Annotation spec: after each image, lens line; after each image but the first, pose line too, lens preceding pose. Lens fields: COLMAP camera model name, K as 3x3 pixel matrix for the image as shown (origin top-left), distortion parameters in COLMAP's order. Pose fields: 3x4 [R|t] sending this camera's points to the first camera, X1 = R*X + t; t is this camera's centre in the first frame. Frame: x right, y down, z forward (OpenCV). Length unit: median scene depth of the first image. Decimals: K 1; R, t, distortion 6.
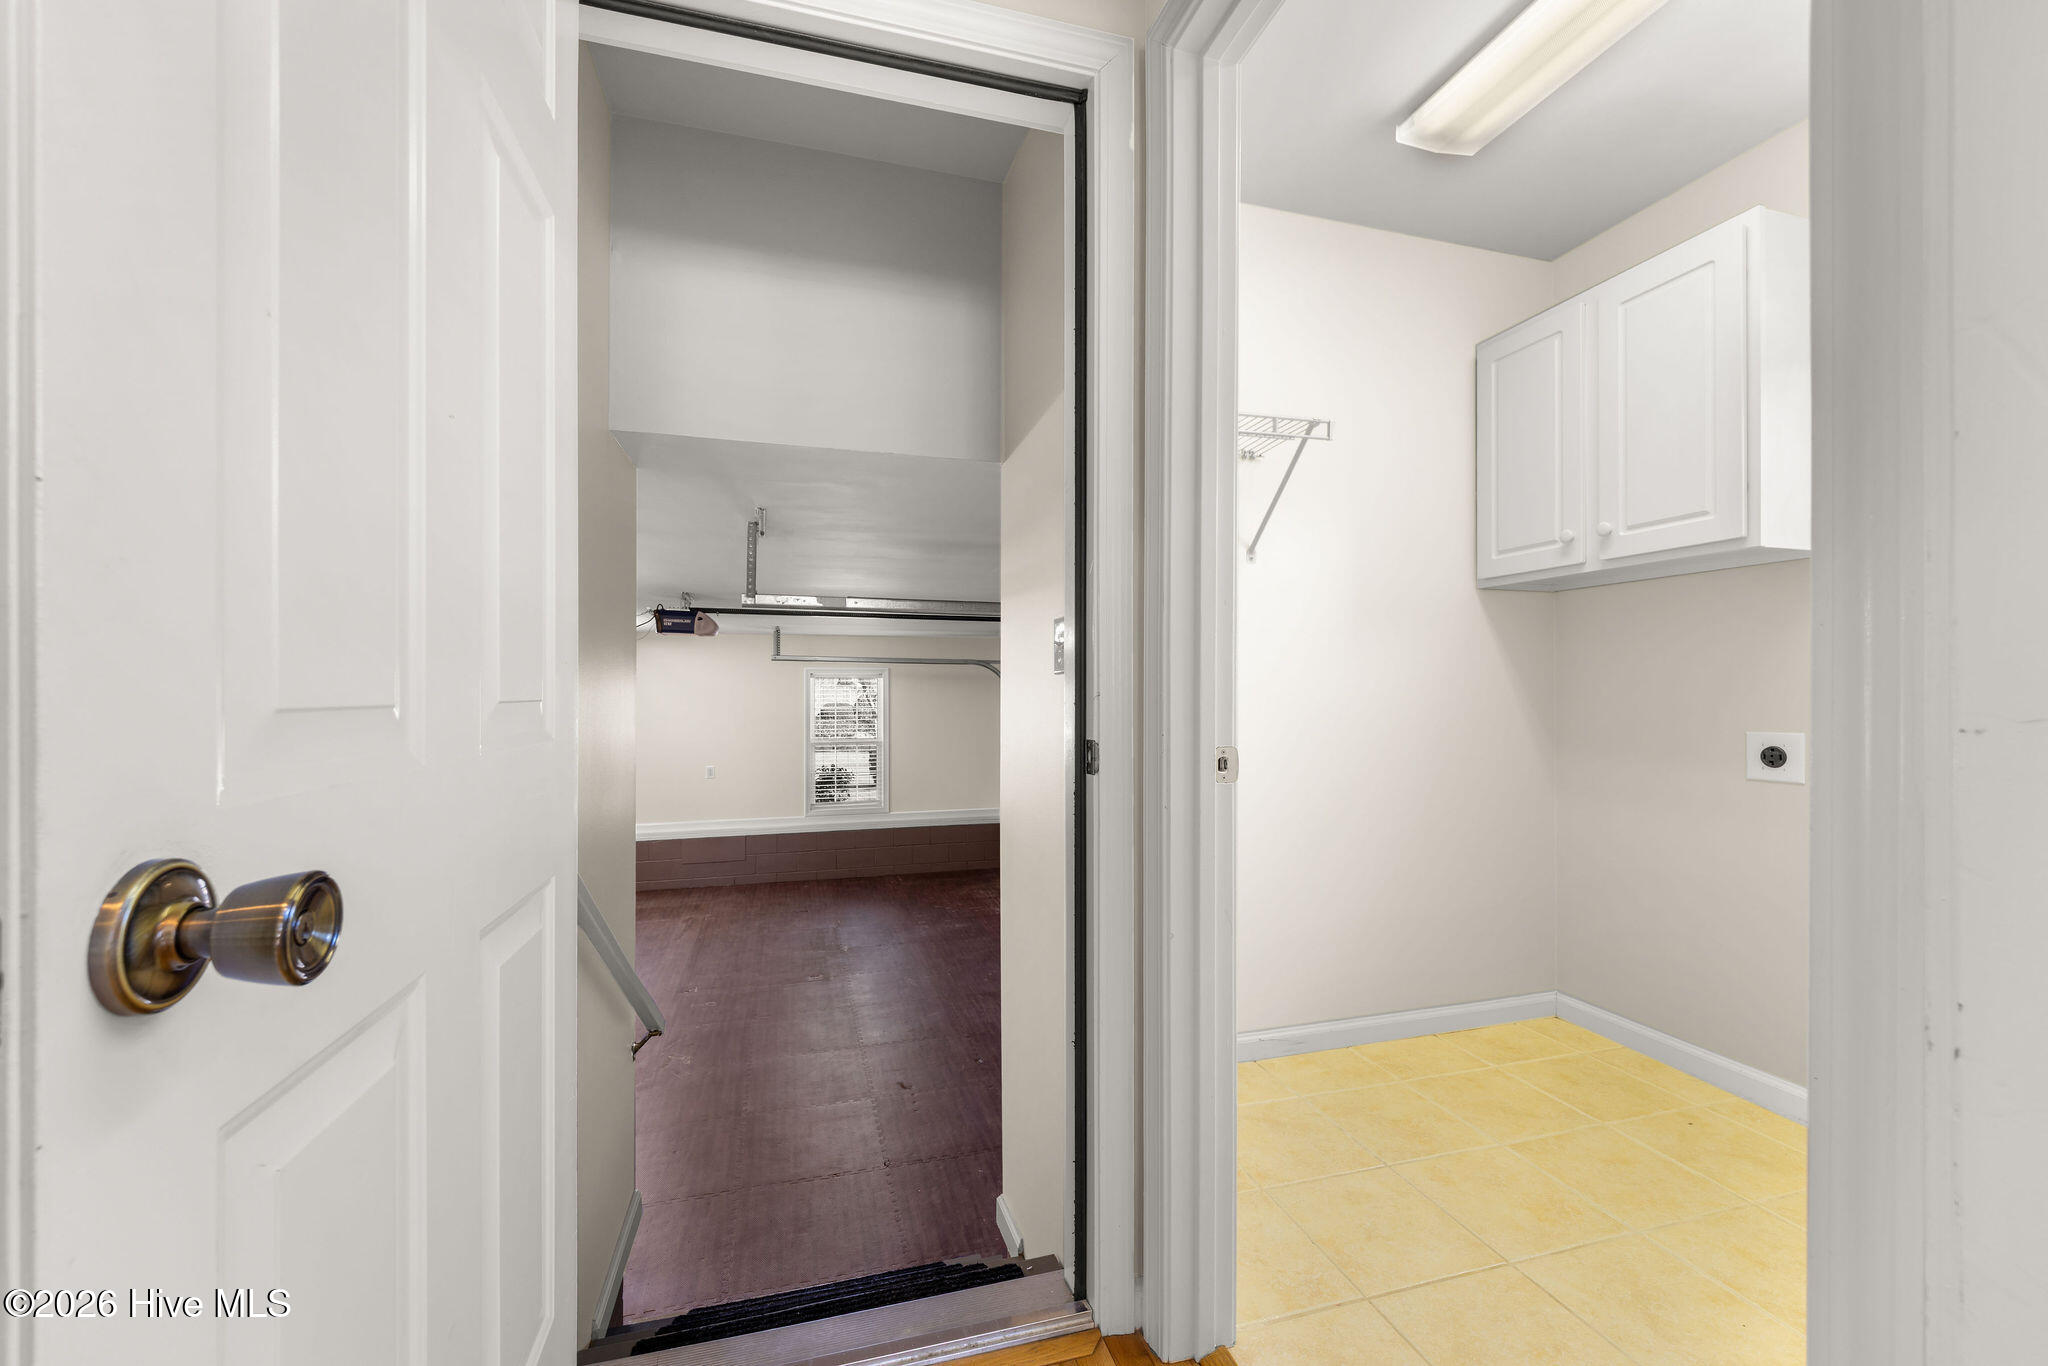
lens RADIAL K [[809.6, 0, 1024.8], [0, 809.6, 692.1], [0, 0, 1]] dist [0.012607, -0.000616]
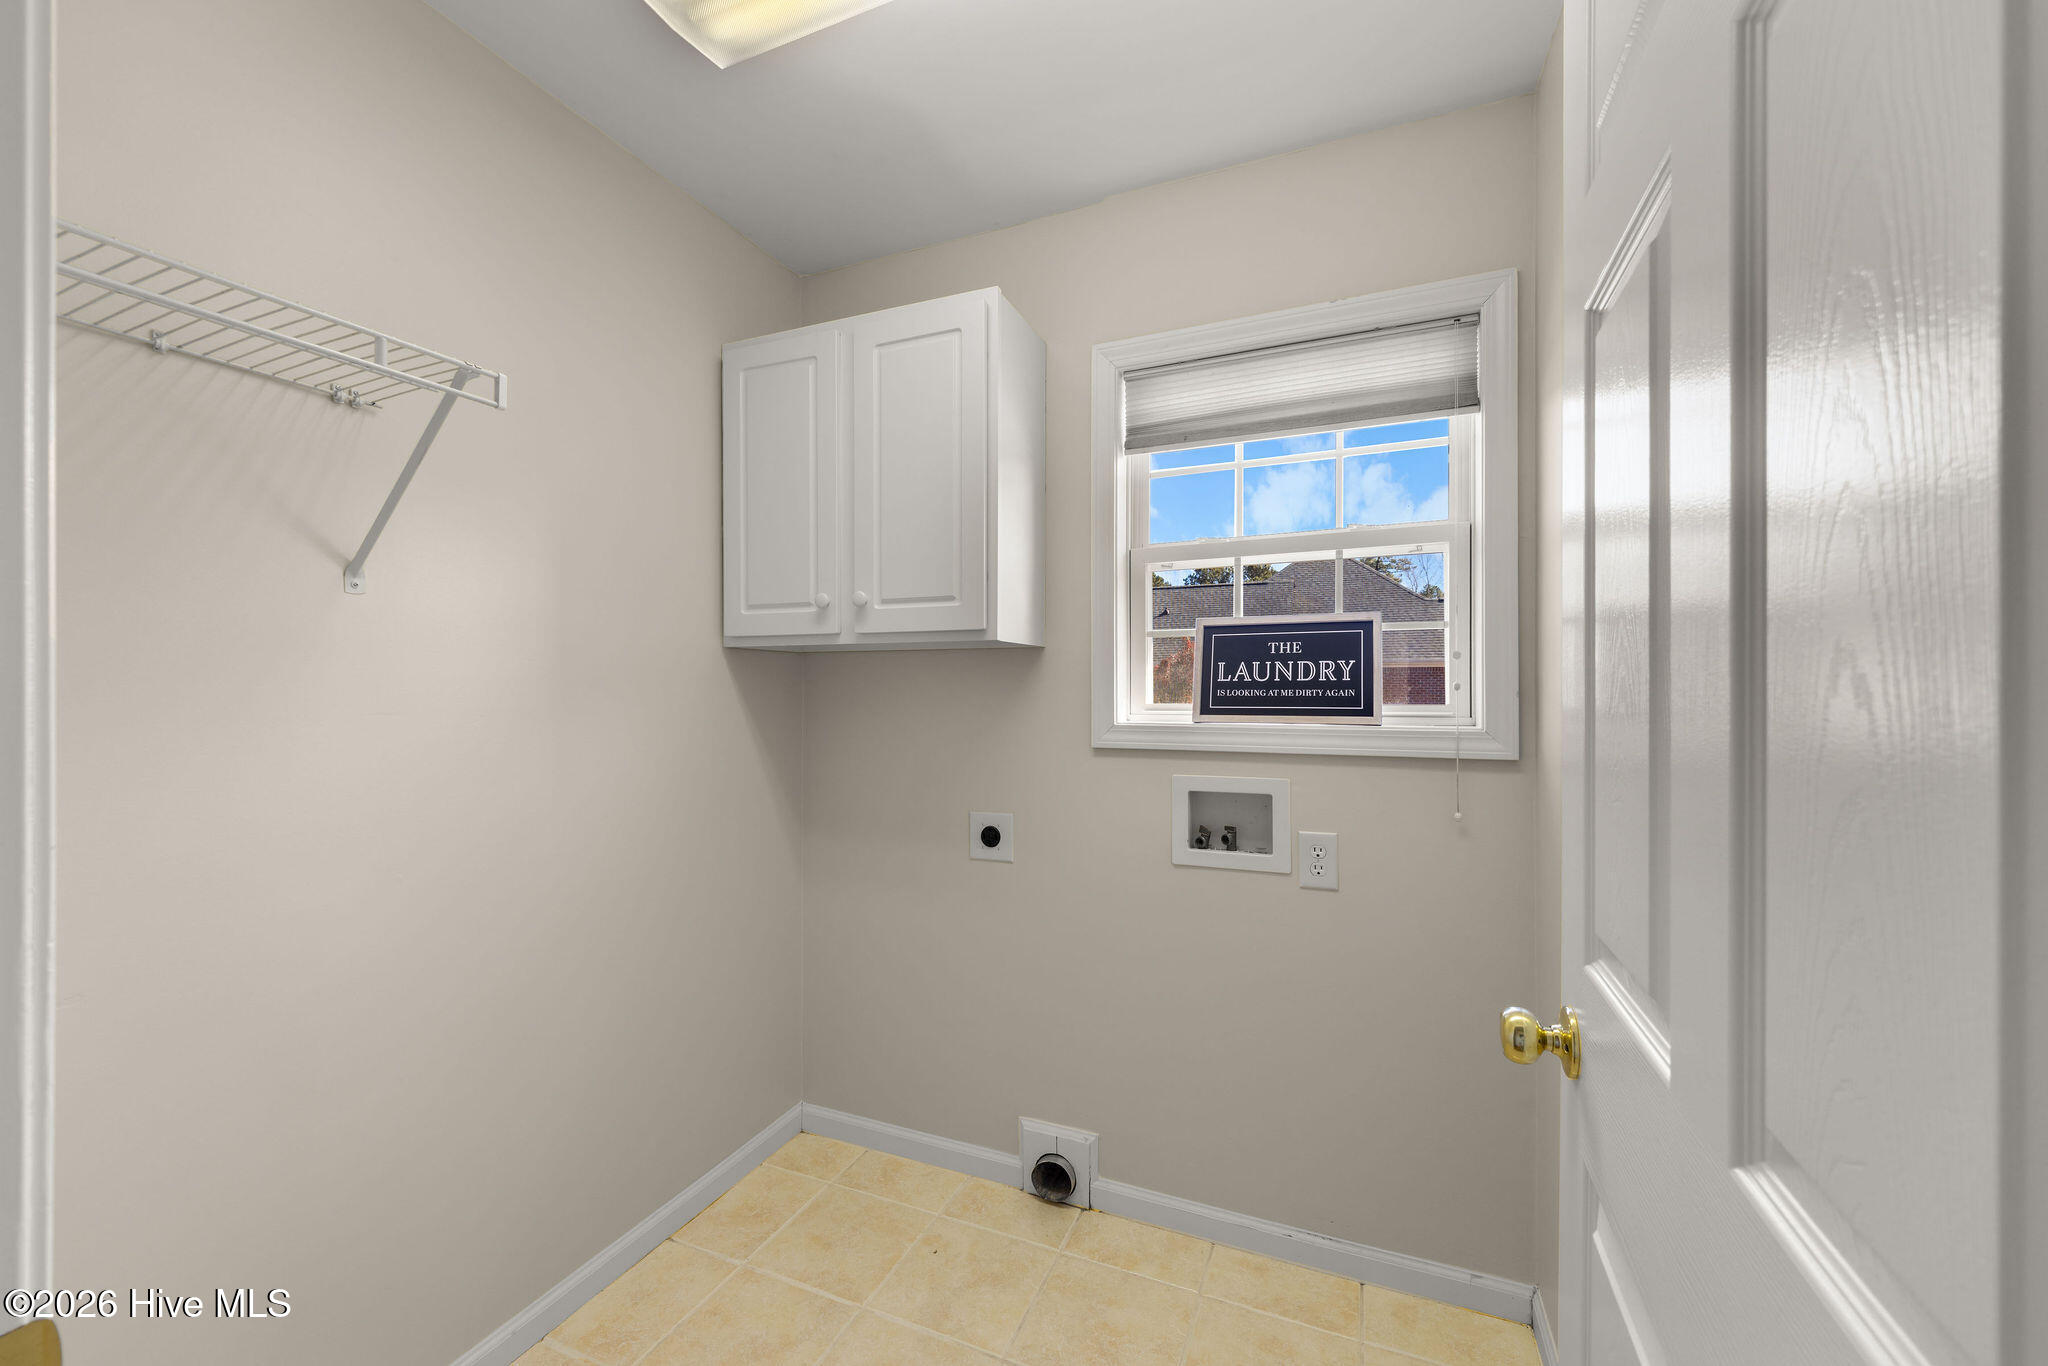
lens RADIAL K [[809.6, 0, 1024.8], [0, 809.6, 692.1], [0, 0, 1]] dist [0.012607, -0.000616]
pose [[0.636335, 0.001660, 0.771411, 0.152268], [-0.000641, 0.999998, -0.001623, -0.098058], [-0.771413, 0.000538, 0.636335, 0.308388]]
